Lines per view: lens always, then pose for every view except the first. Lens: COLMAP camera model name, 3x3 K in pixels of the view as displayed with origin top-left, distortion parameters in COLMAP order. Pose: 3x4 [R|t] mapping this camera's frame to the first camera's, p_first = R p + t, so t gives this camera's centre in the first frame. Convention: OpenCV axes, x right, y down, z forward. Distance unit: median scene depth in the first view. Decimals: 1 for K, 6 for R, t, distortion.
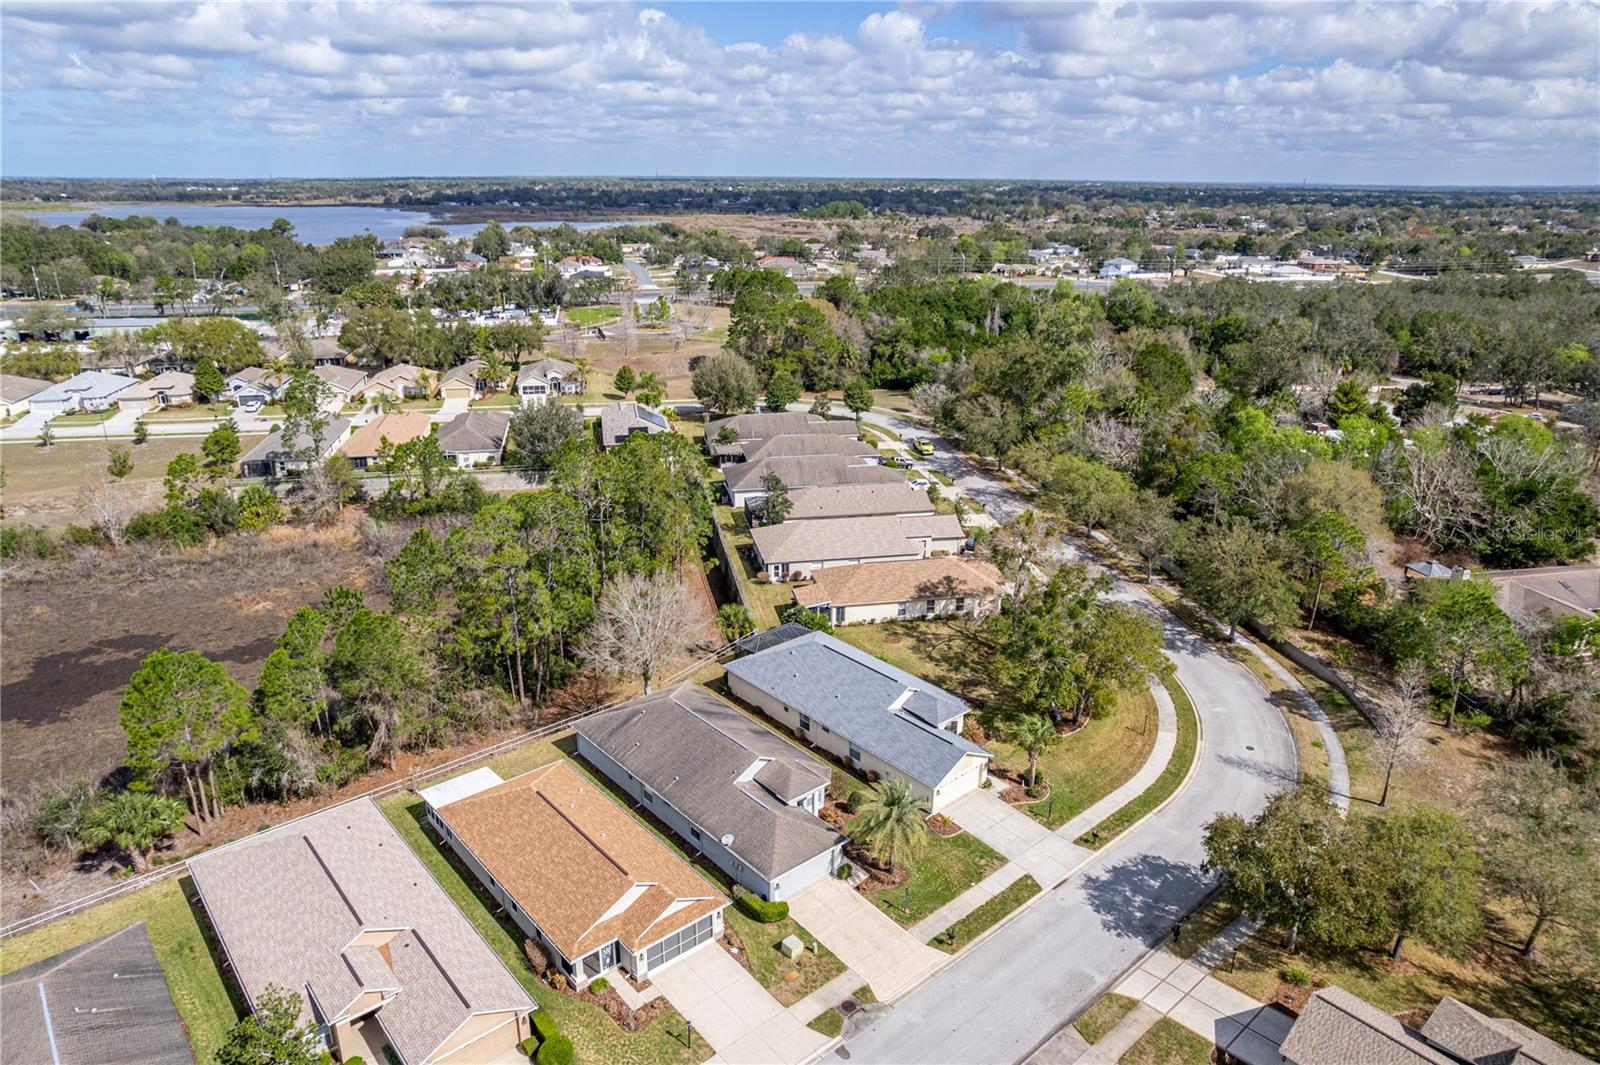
lens RADIAL K [[1018.2, 0, 797.0], [0, 1018.2, 540.2], [0, 0, 1]] dist [-0.068919, 0.058862]
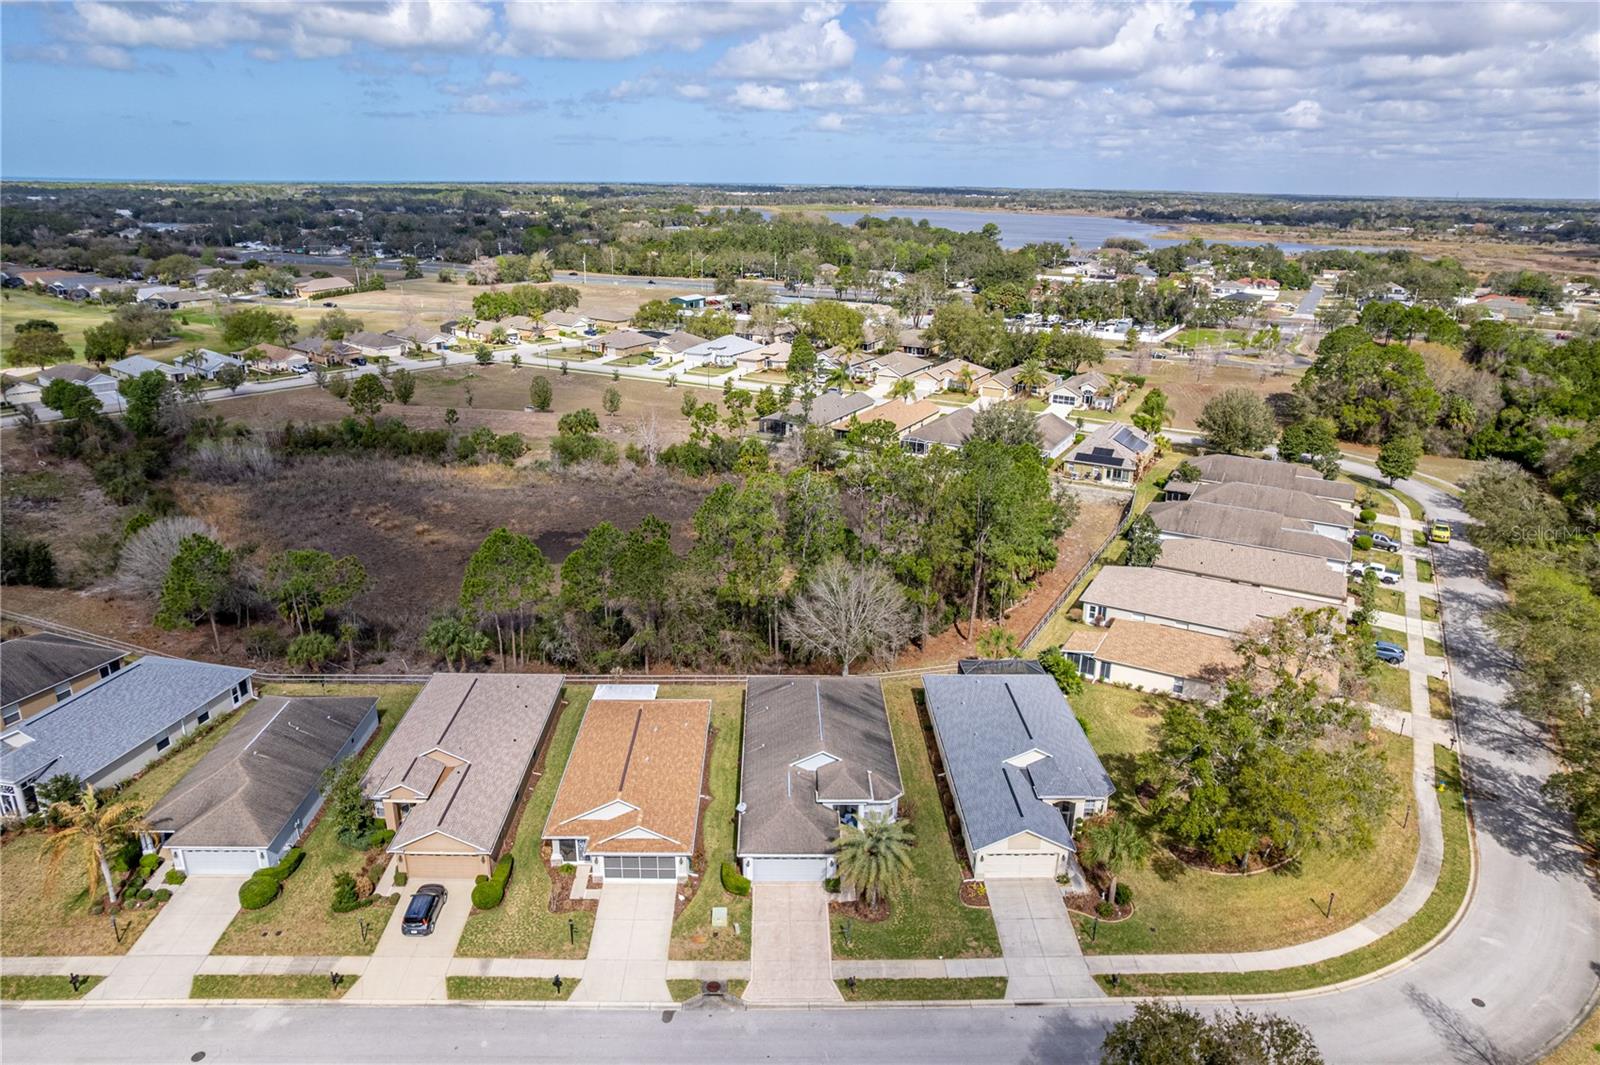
lens RADIAL K [[1022.7, 0, 797.6], [0, 1022.7, 533.6], [0, 0, 1]] dist [-0.070979, 0.060363]
pose [[0.769000, 0.213134, -0.602672, 0.213292], [-0.225225, 0.972661, 0.056597, -0.020980], [0.598259, 0.092213, 0.795979, 0.063354]]
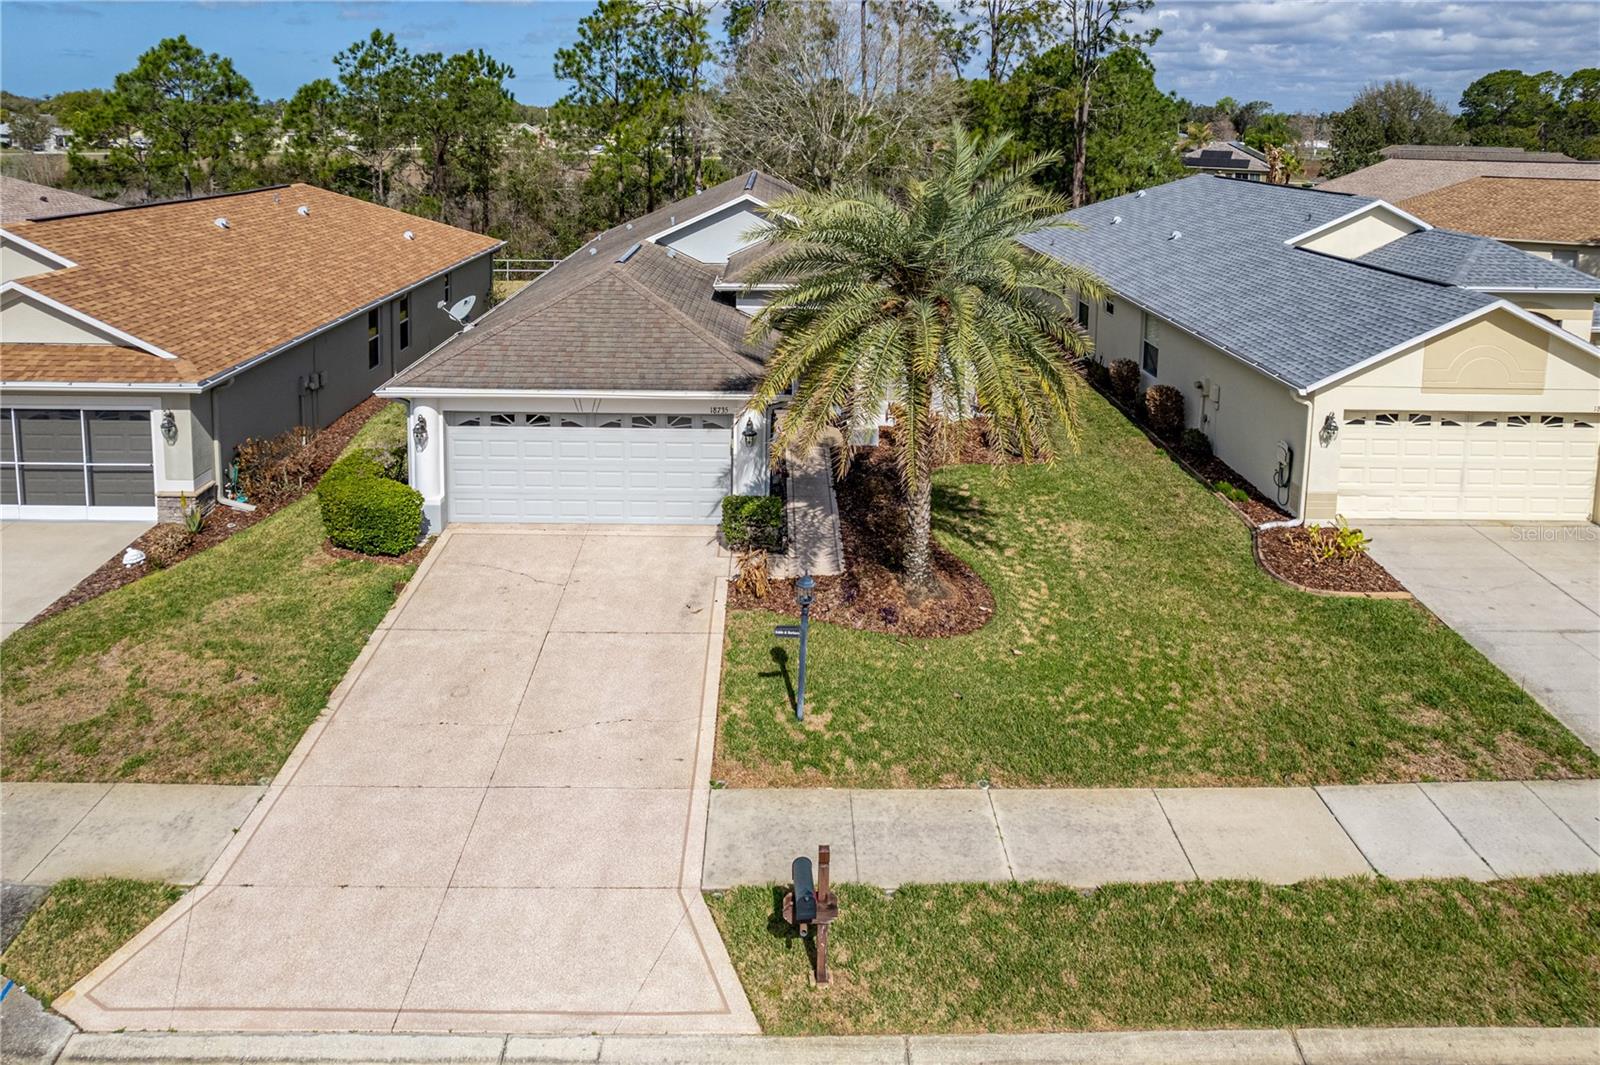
lens RADIAL K [[1060.5, 0, 799.3], [0, 1060.5, 334.5], [0, 0, 1]] dist [-0.034127, 0.006183]
pose [[0.769141, 0.128320, -0.626064, 0.083188], [-0.228735, 0.970013, -0.082192, 0.118344], [0.596743, 0.206420, 0.775428, 0.312471]]
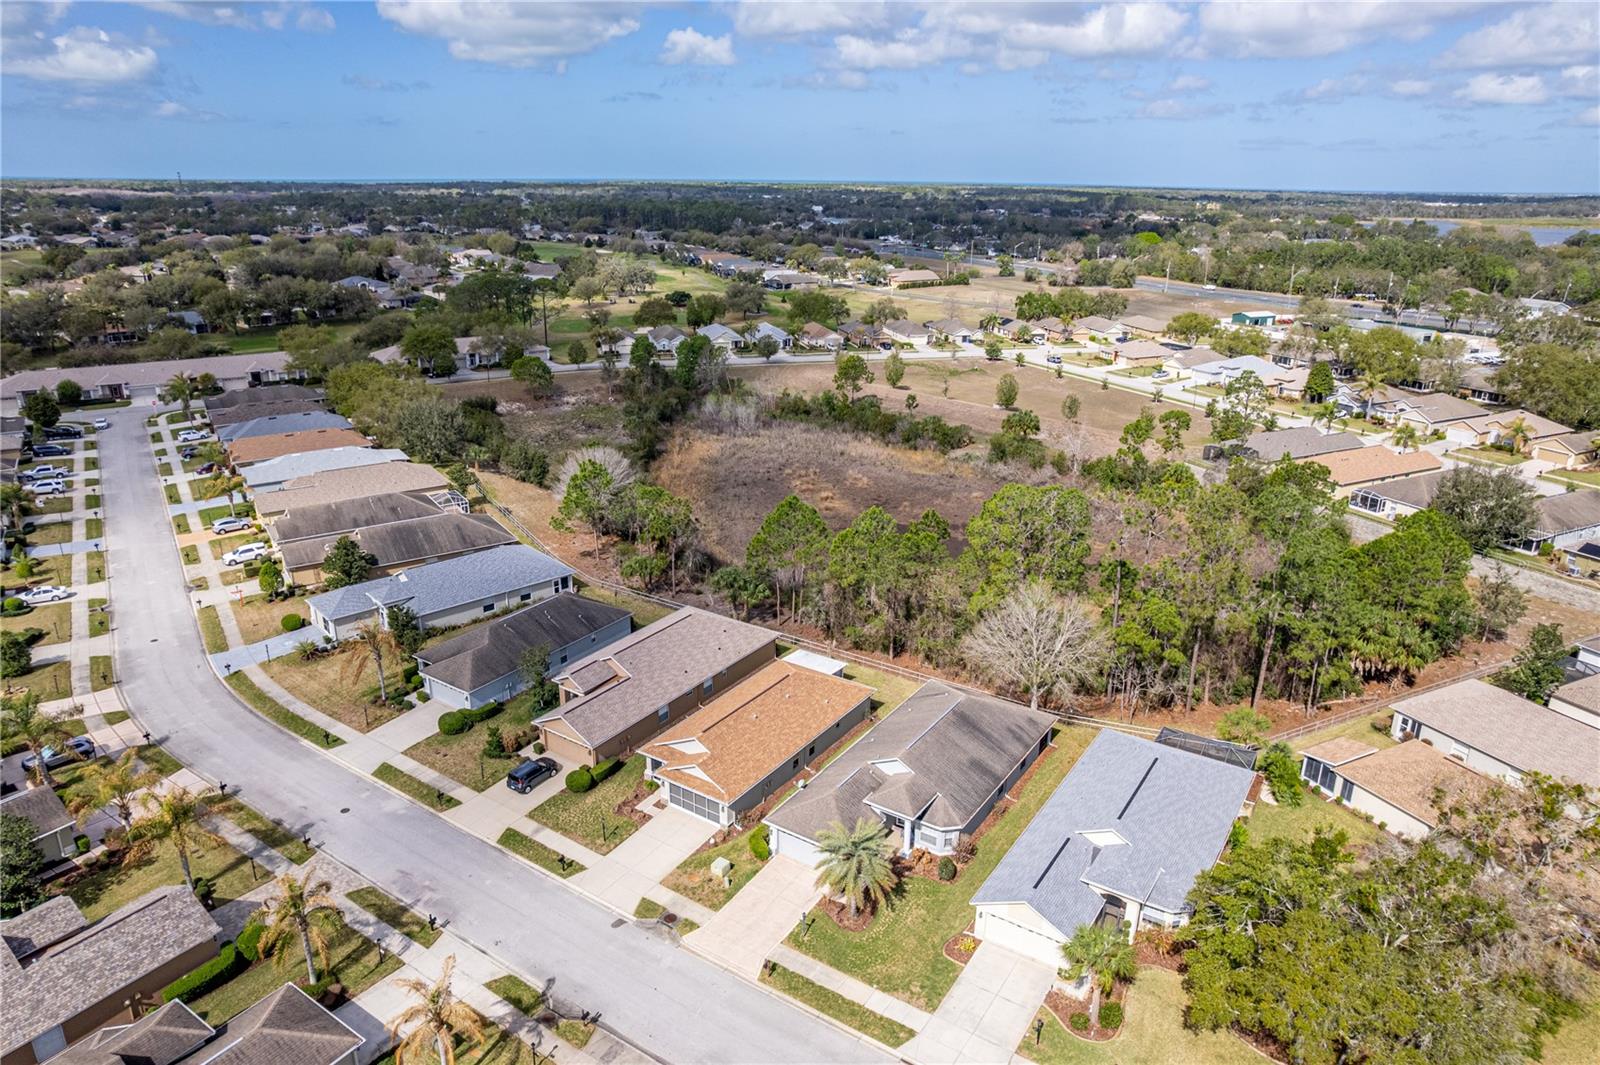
lens RADIAL K [[1022.7, 0, 797.6], [0, 1022.7, 533.6], [0, 0, 1]] dist [-0.070979, 0.060363]
pose [[0.262677, 0.315328, -0.911904, 0.326292], [-0.335769, 0.915895, 0.219988, -0.073746], [0.904577, 0.248403, 0.346462, 0.211546]]
